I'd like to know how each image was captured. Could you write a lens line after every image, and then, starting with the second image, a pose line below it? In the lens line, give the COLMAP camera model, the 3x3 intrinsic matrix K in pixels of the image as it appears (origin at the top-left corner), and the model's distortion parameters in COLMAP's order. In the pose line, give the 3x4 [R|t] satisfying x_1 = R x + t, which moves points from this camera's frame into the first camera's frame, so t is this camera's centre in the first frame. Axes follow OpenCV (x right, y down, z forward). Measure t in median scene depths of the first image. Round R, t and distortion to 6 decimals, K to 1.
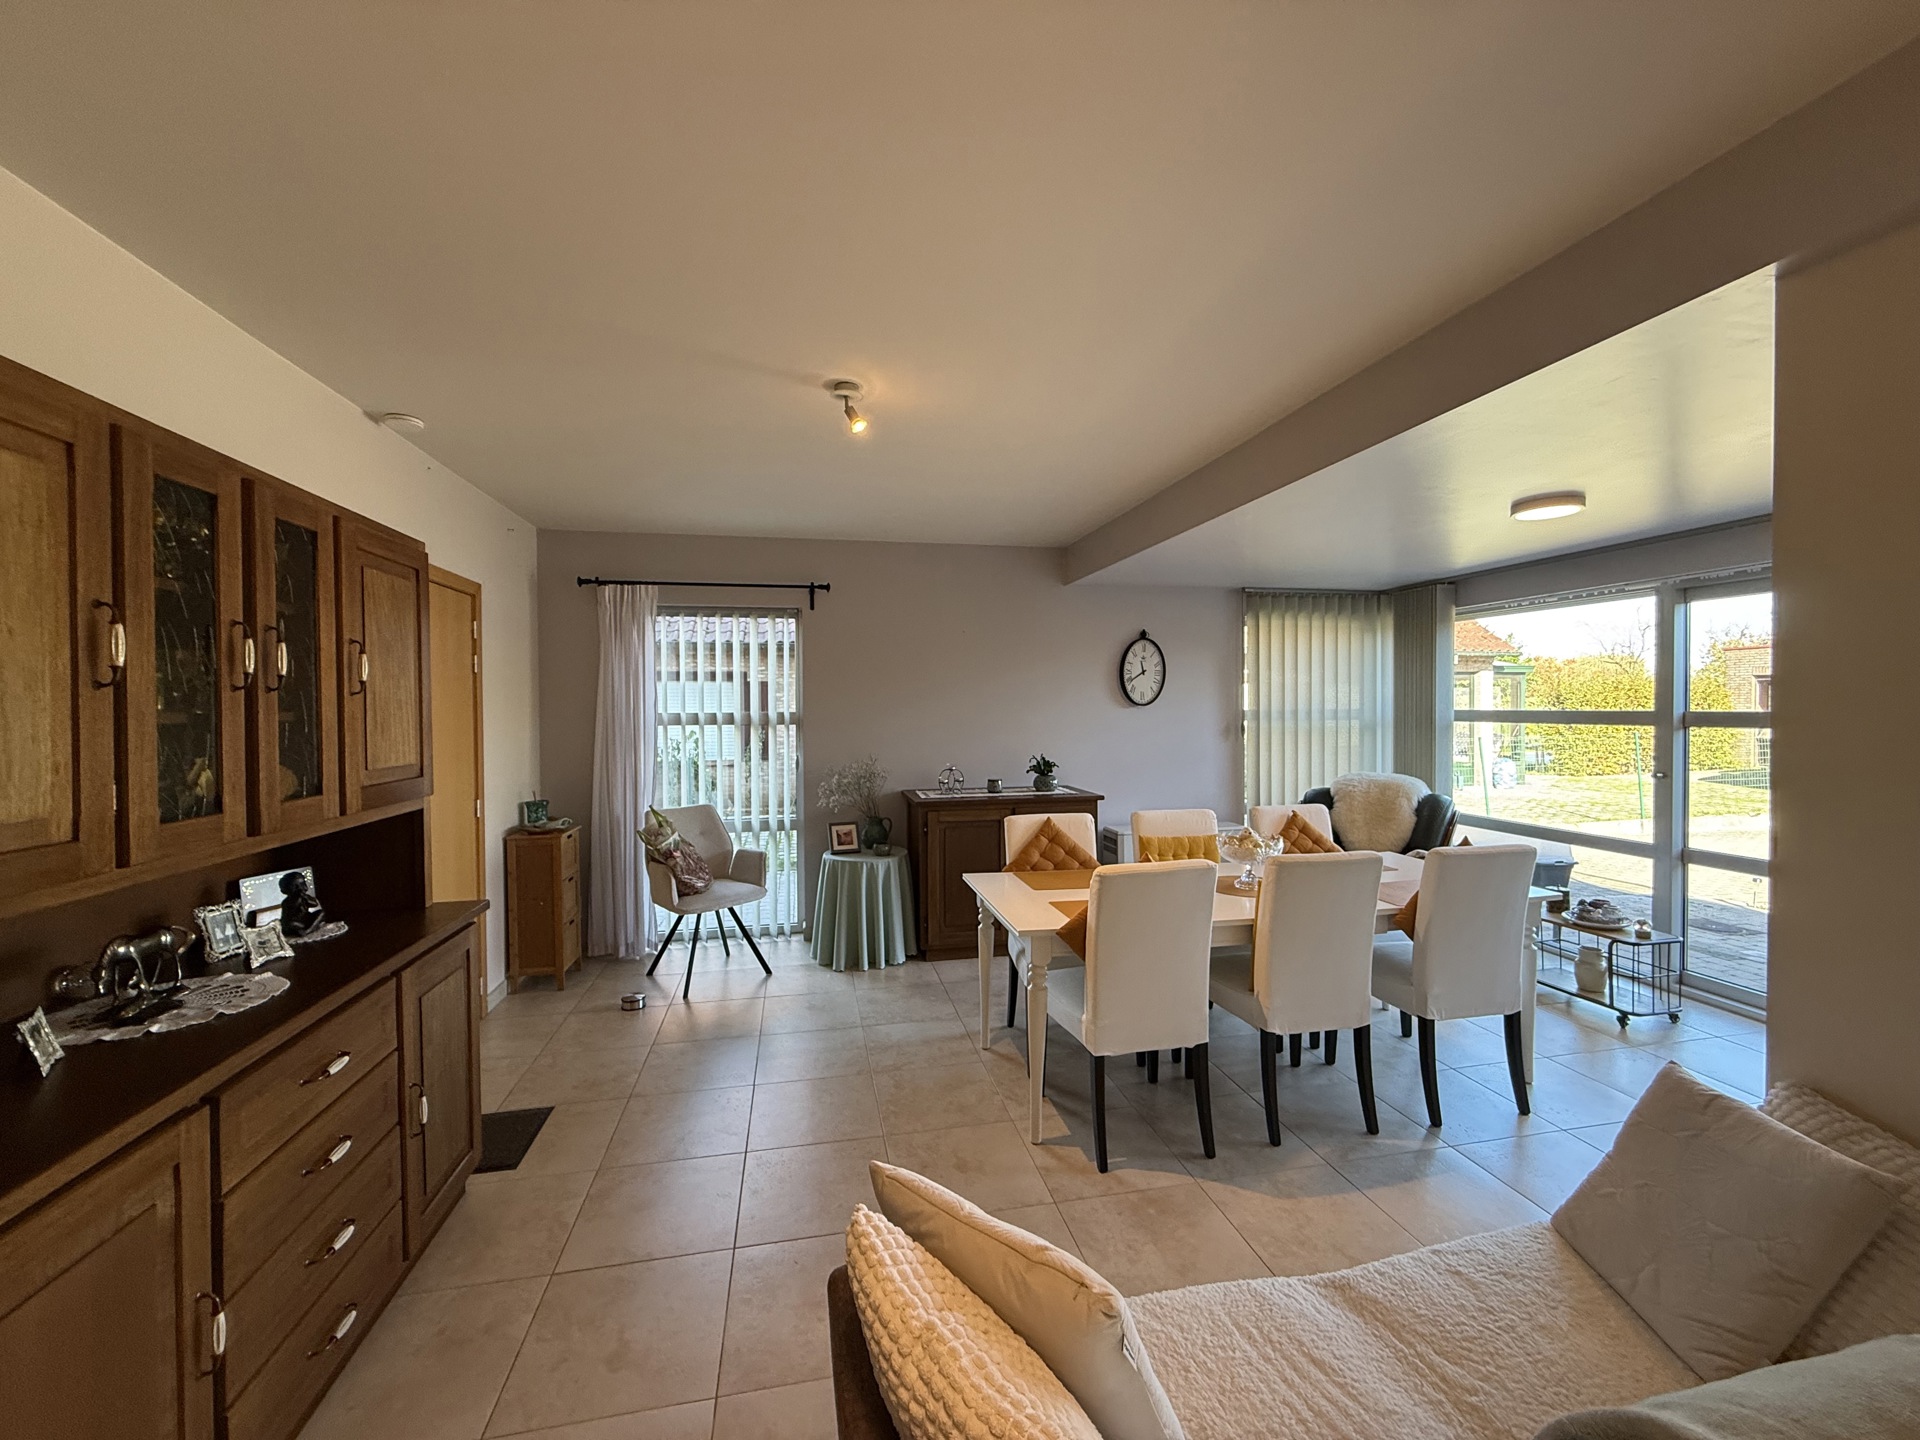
lens RADIAL K [[761.3, 0, 953.6], [0, 761.3, 718.6], [0, 0, 1]] dist [0.000286, -0.000168]
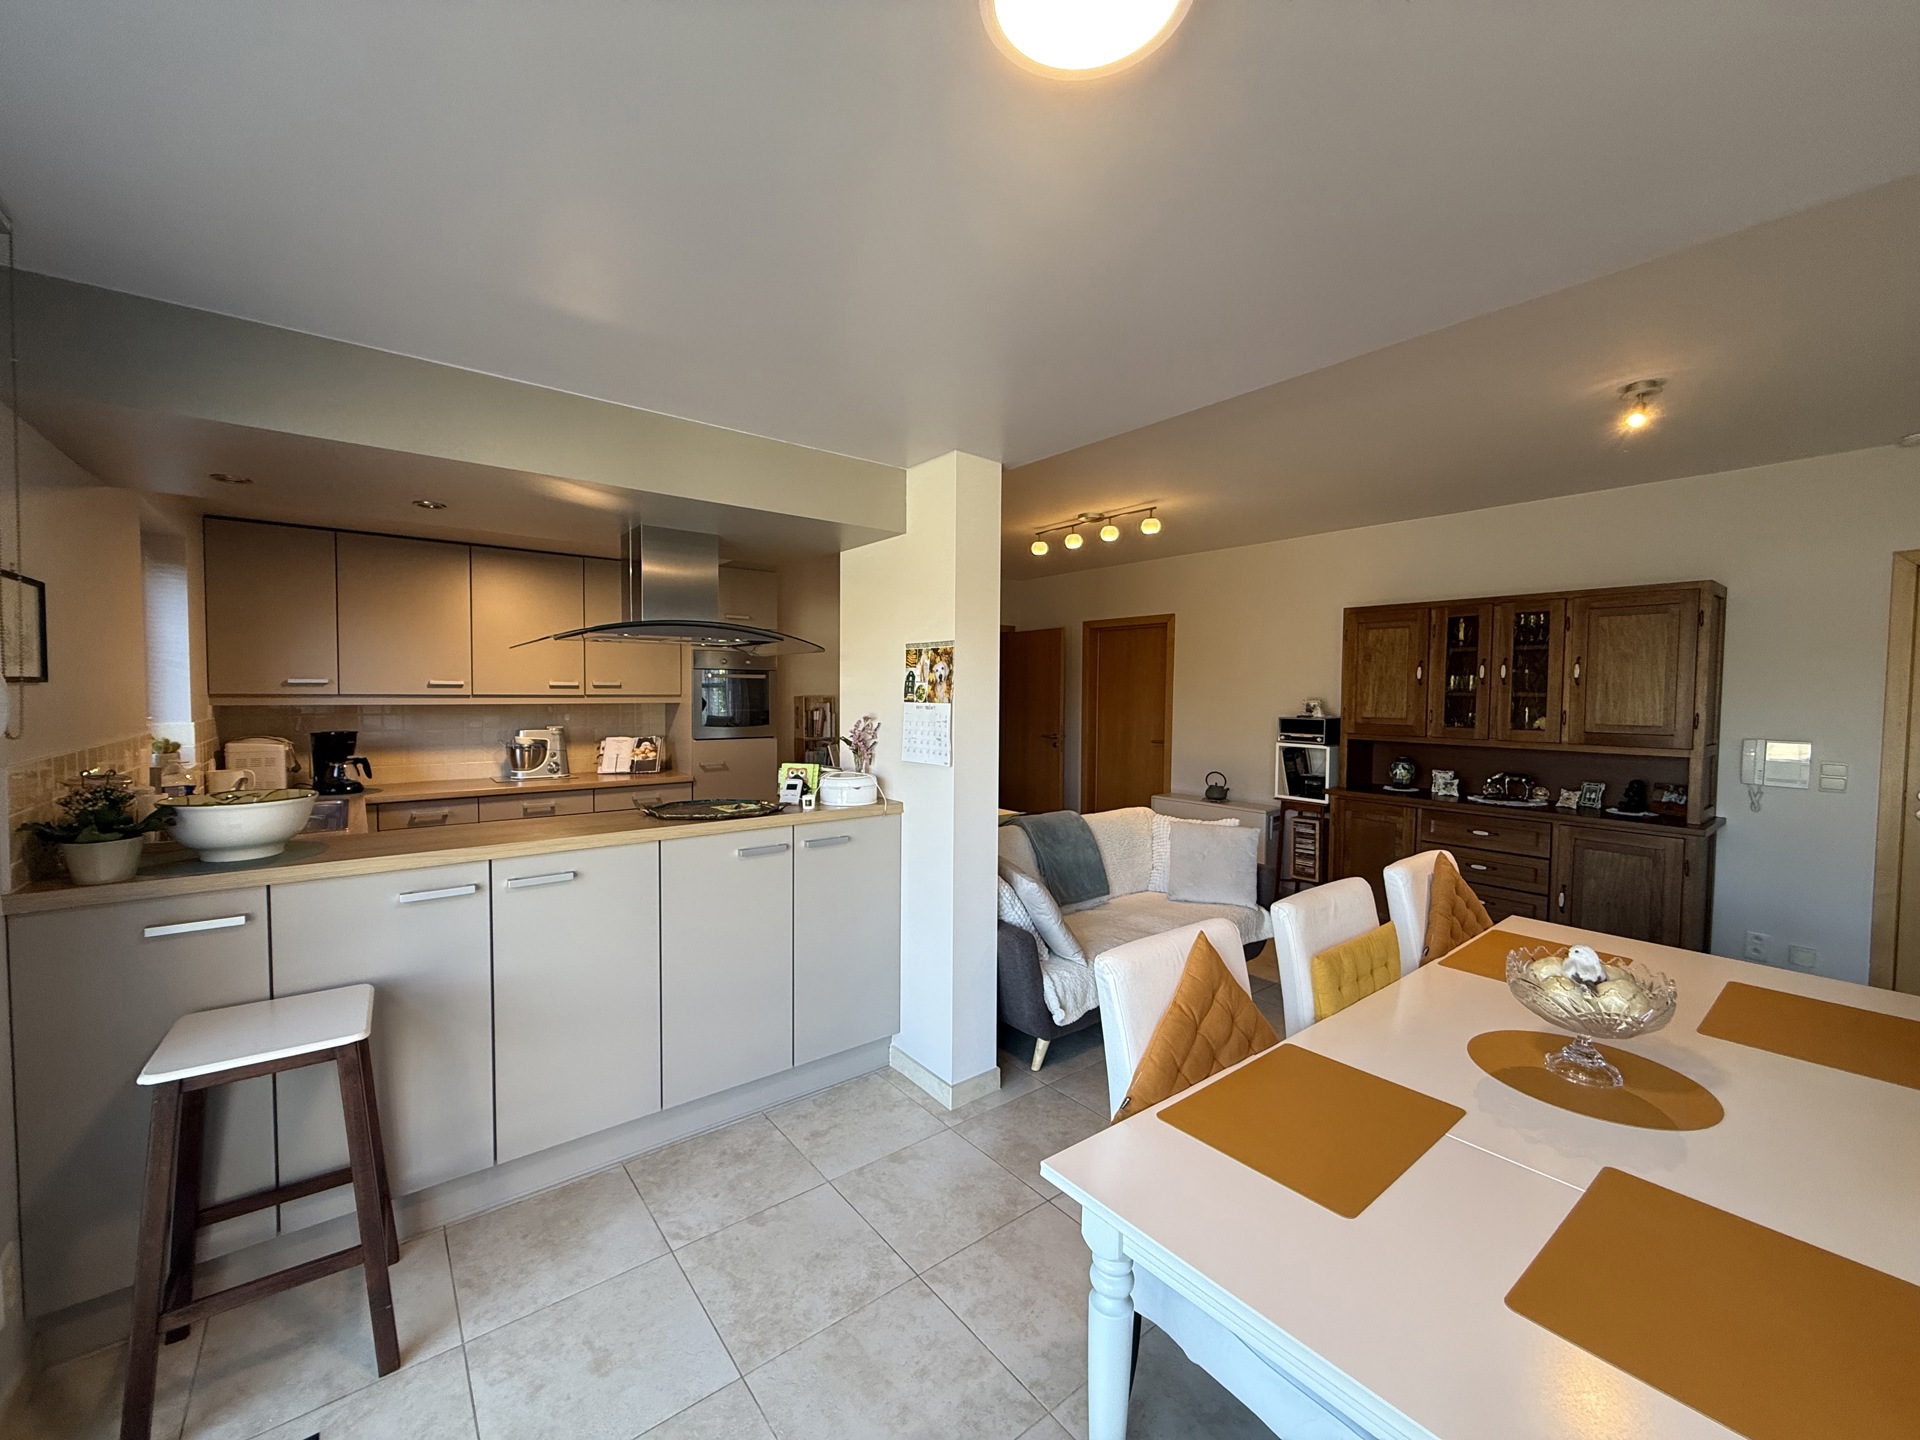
lens RADIAL K [[761.3, 0, 953.6], [0, 761.3, 718.6], [0, 0, 1]] dist [0.000286, -0.000168]
pose [[-0.893988, 0.017727, -0.447740, 0.631161], [-0.007933, 0.998434, 0.055371, -0.015927], [0.448020, 0.053053, -0.892448, 0.823862]]
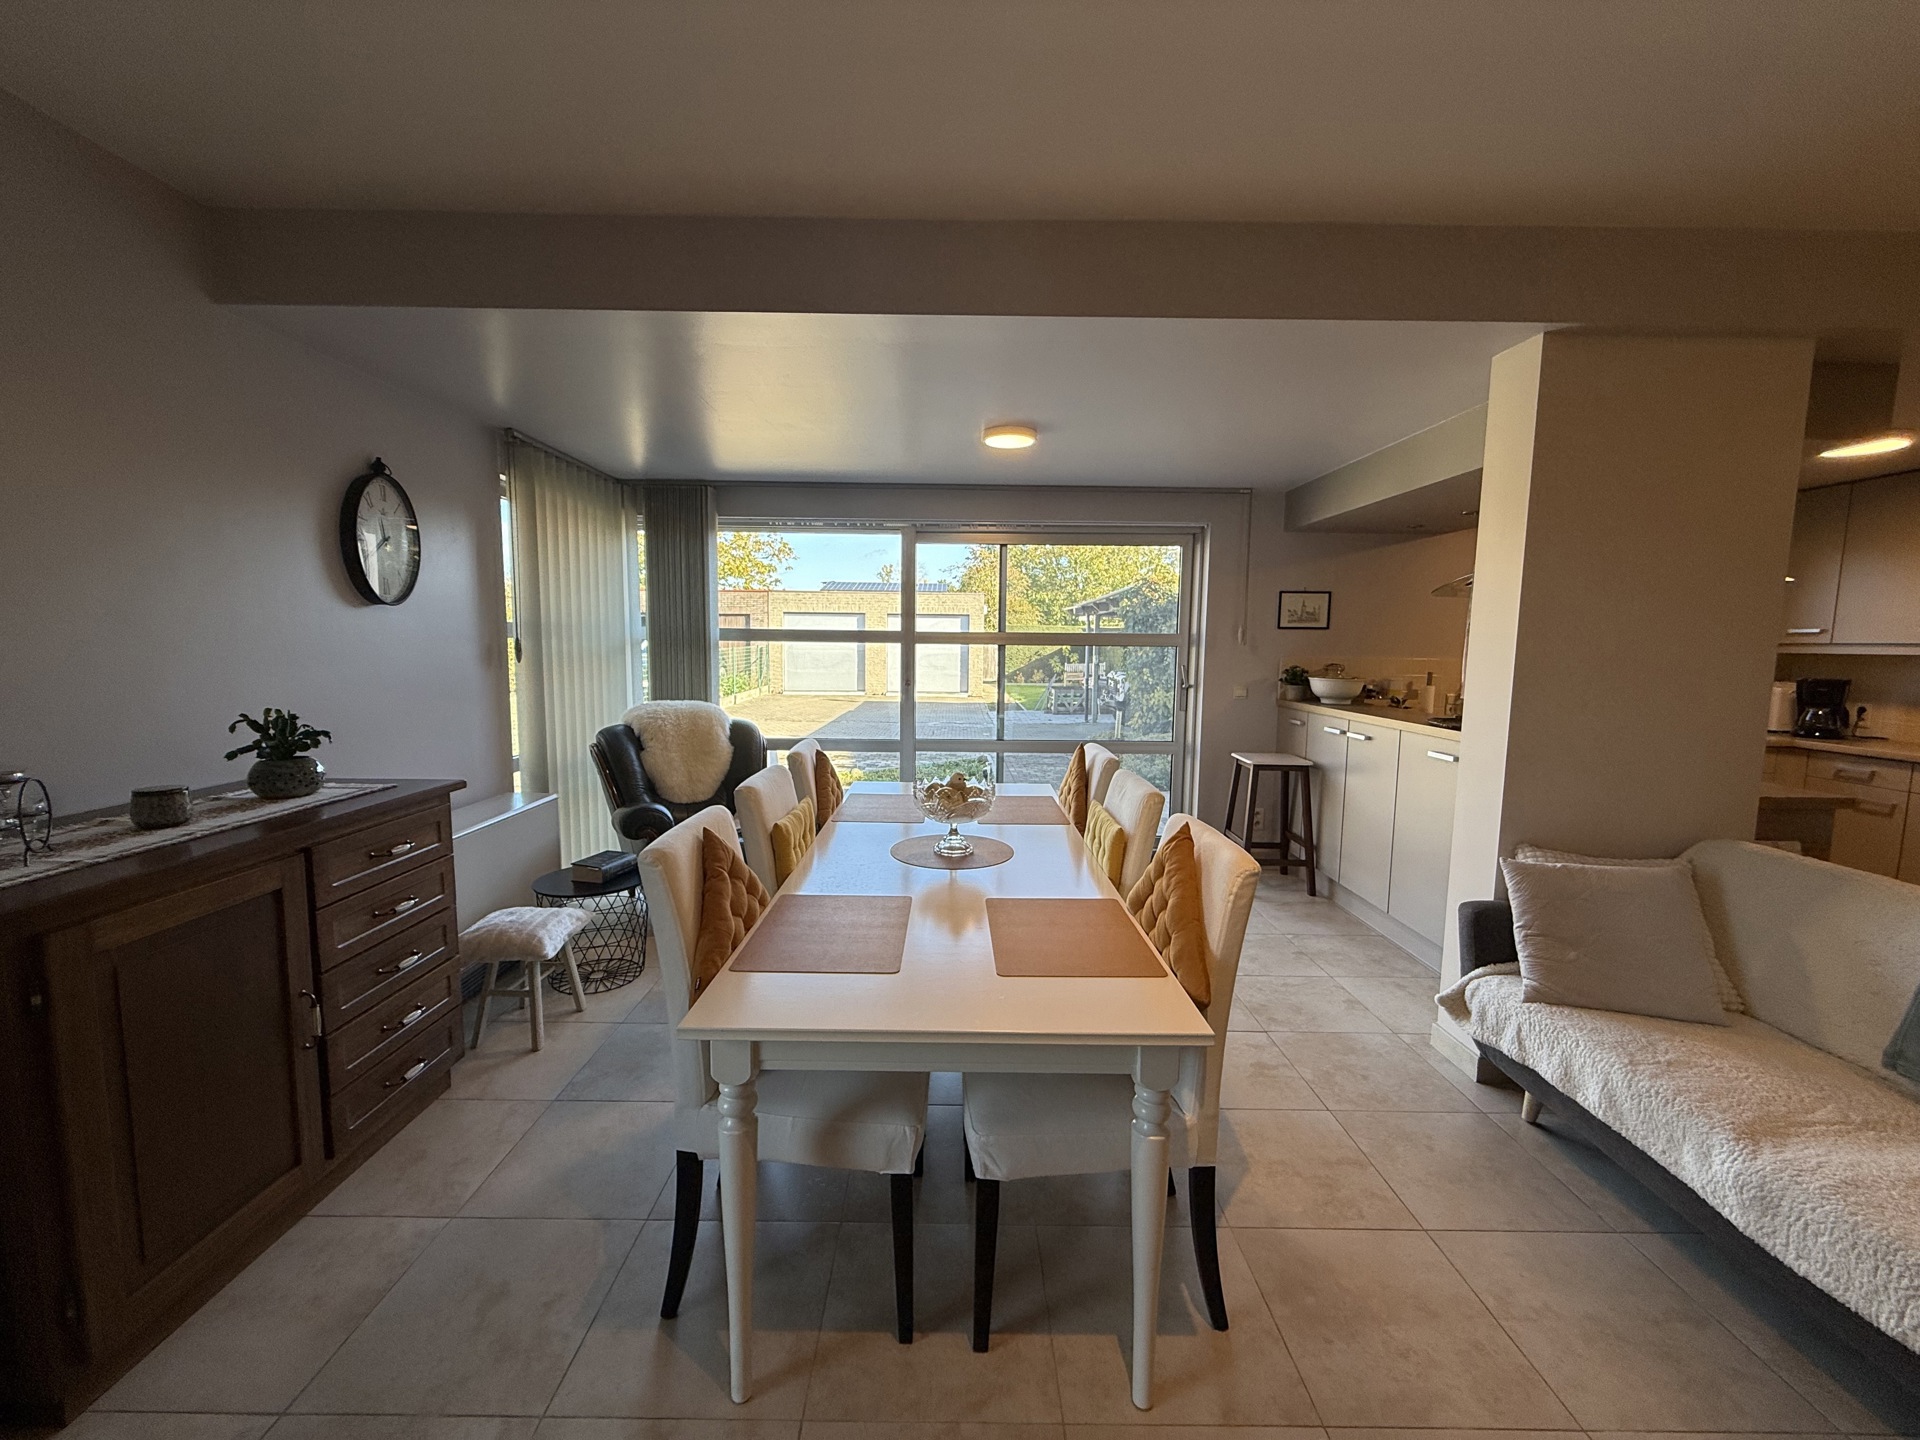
lens RADIAL K [[761.3, 0, 953.6], [0, 761.3, 718.6], [0, 0, 1]] dist [0.000286, -0.000168]
pose [[0.198953, -0.090739, 0.975799, -0.220181], [0.001274, 0.995727, 0.092333, 0.014543], [-0.980008, -0.017127, 0.198219, 0.569413]]
